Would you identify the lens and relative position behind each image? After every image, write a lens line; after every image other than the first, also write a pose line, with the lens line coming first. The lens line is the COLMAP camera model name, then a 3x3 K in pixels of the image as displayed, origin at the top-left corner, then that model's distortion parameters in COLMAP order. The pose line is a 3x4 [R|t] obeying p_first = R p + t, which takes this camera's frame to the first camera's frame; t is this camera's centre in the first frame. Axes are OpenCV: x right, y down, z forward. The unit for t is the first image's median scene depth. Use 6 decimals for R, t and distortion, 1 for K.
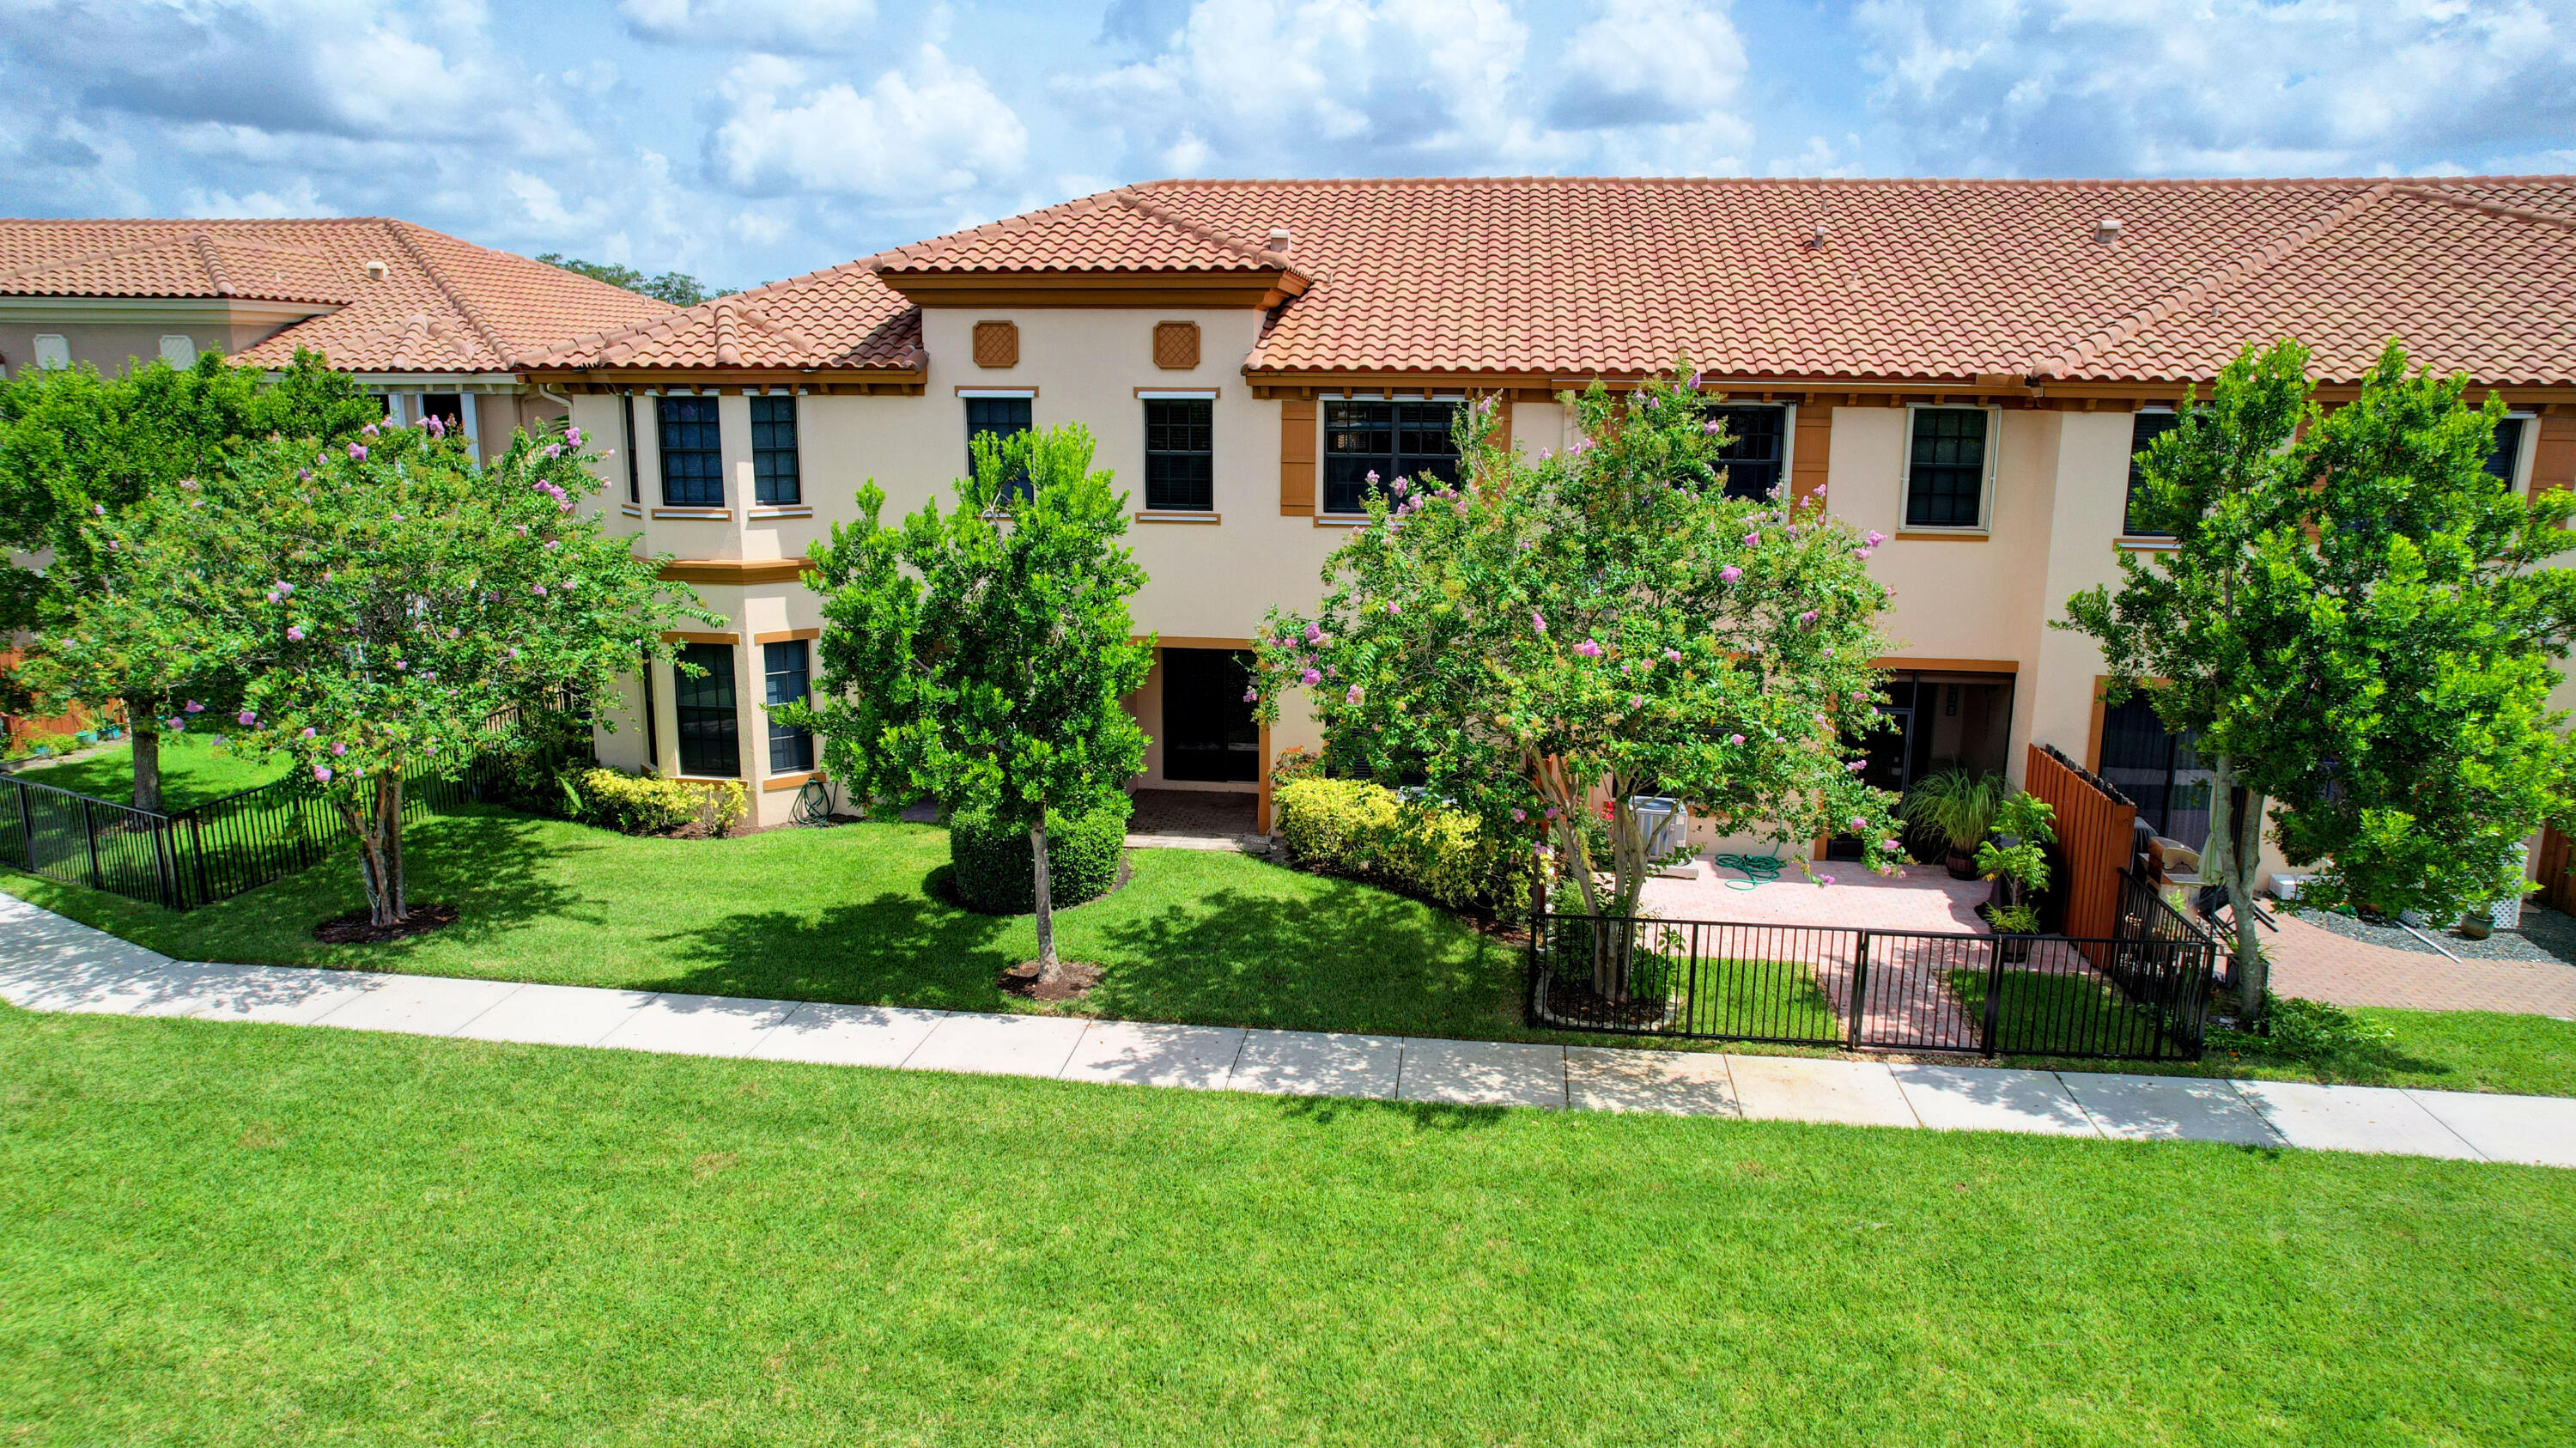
lens RADIAL K [[1636.0, 0, 1291.7], [0, 1636.0, 740.7], [0, 0, 1]] dist [-0.069047, 0.058621]
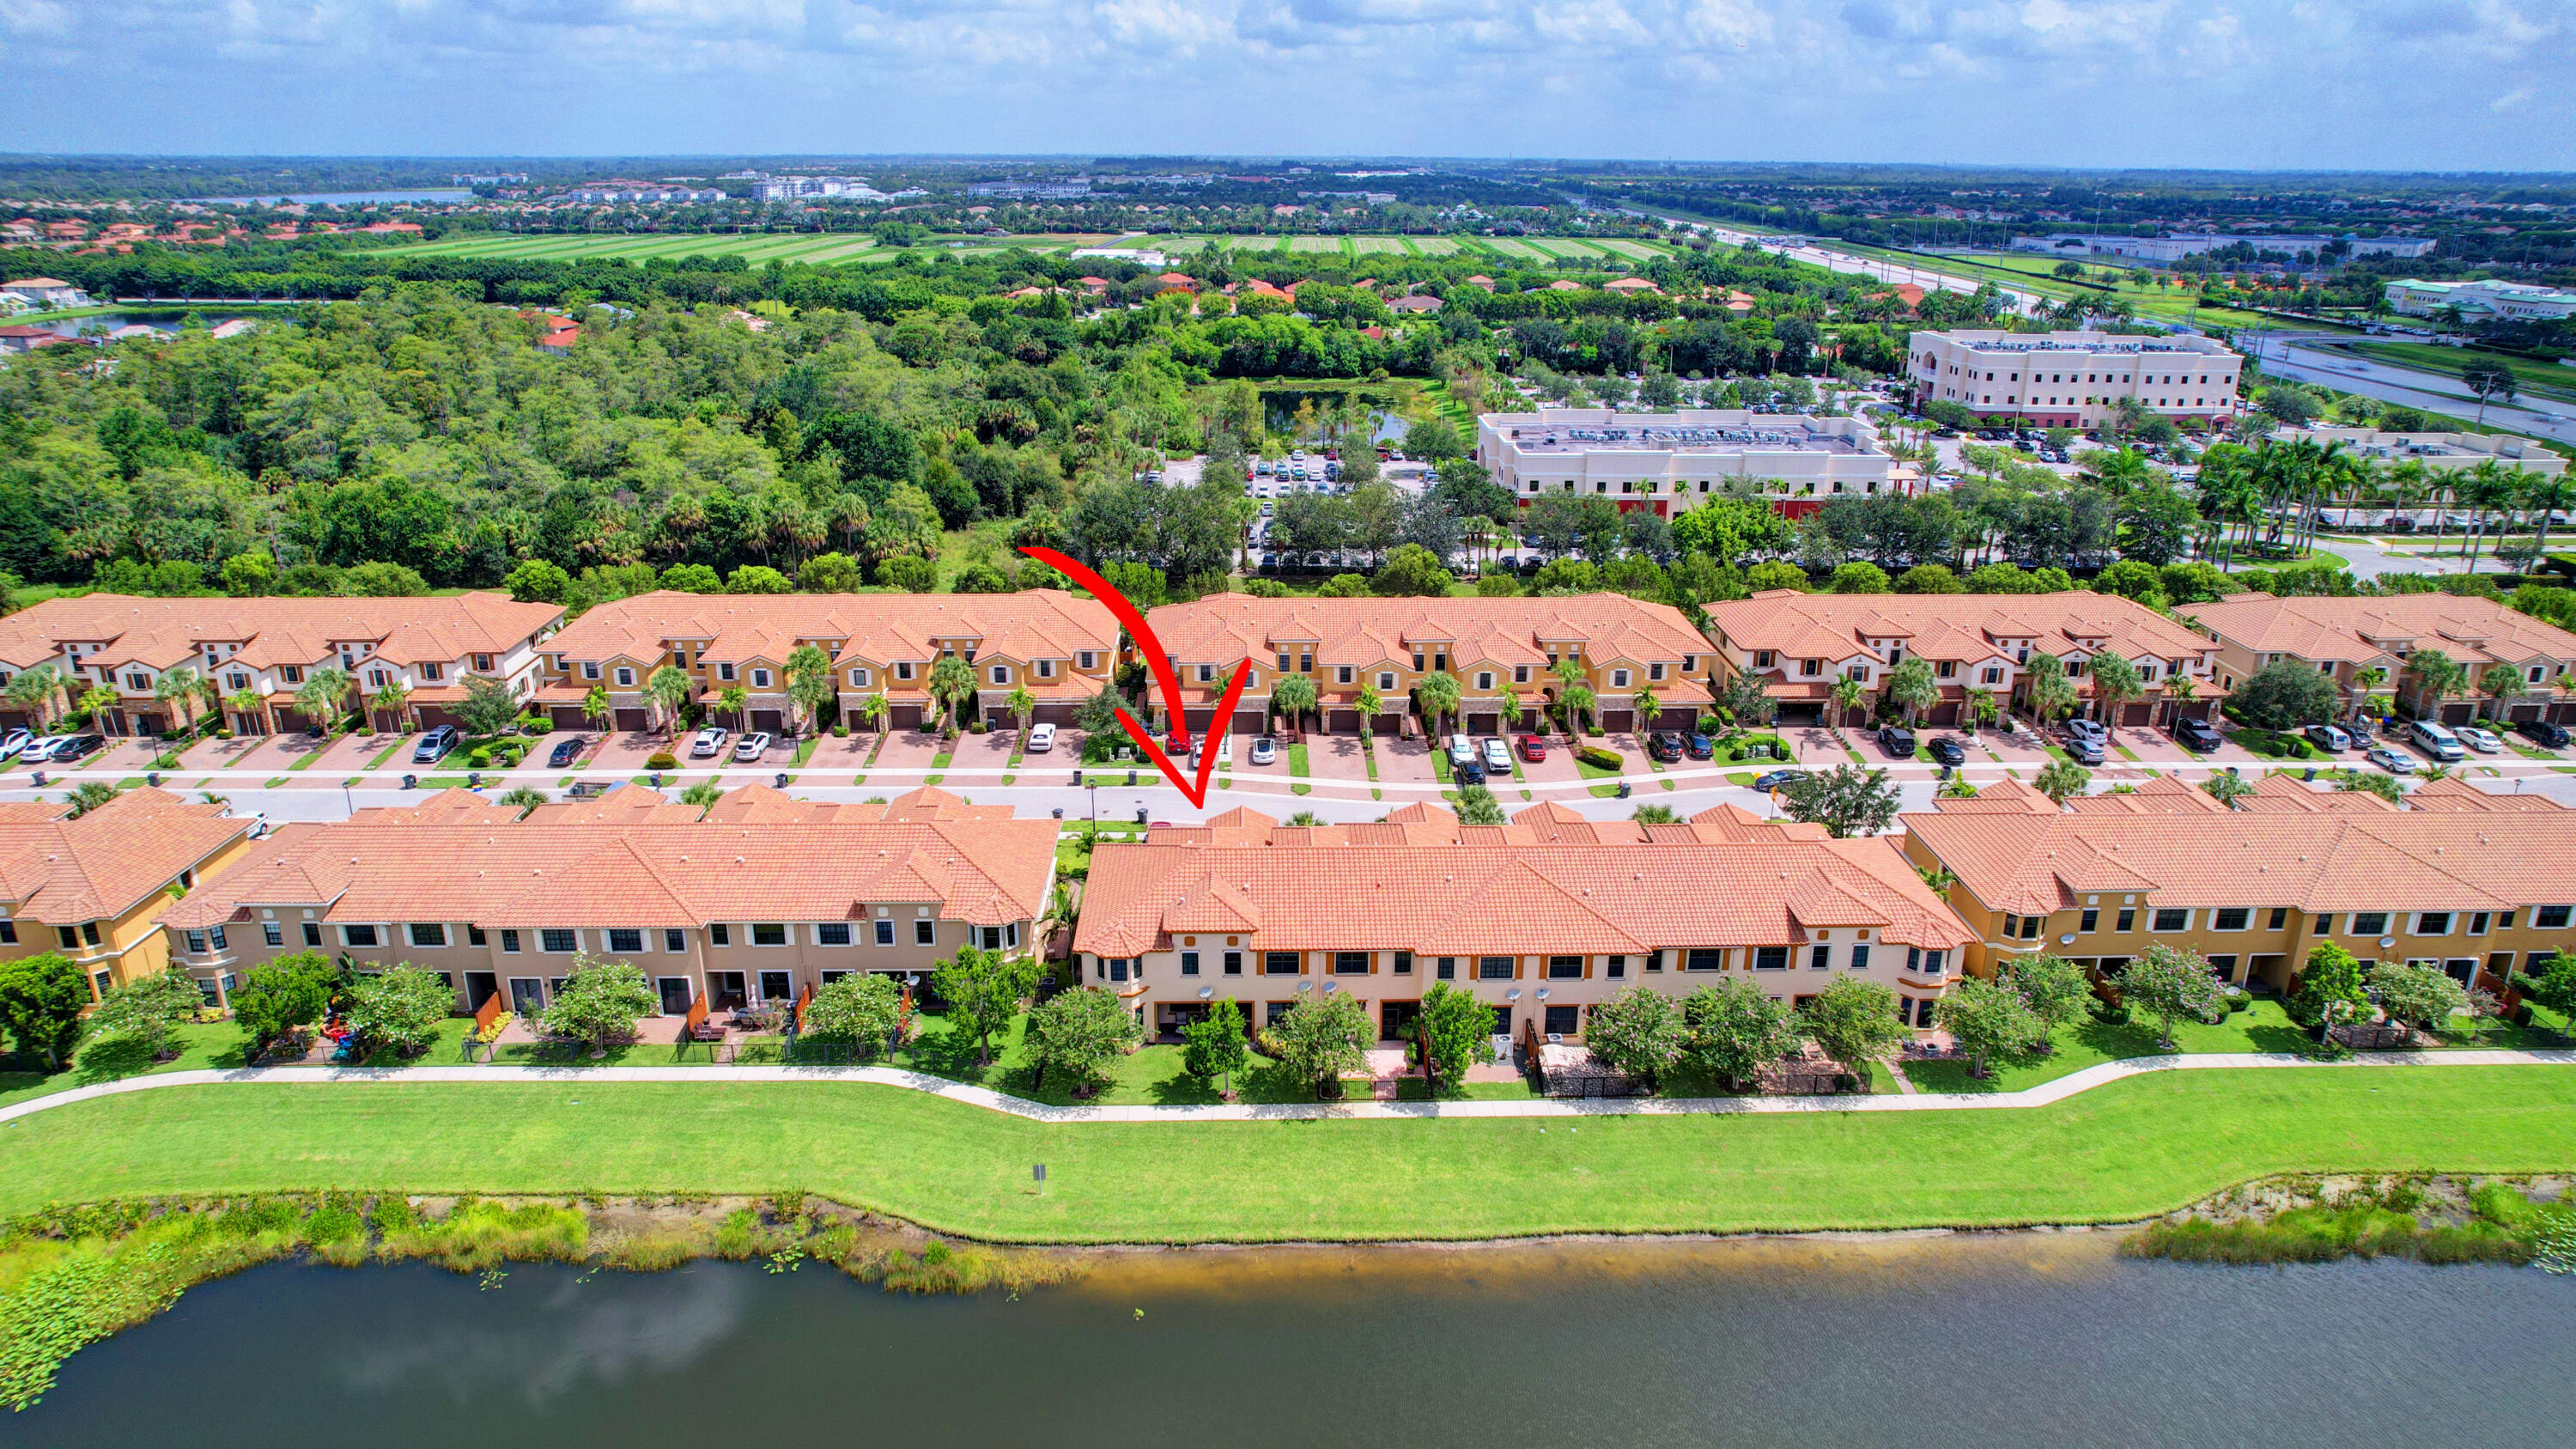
lens RADIAL K [[1644.6, 0, 1292.2], [0, 1644.6, 725.2], [0, 0, 1]] dist [-0.078713, 0.077233]
pose [[0.987378, -0.054828, 0.148590, -0.645362], [0.036090, 0.991375, 0.125987, -1.648049], [-0.154216, -0.119034, 0.980841, -3.959583]]
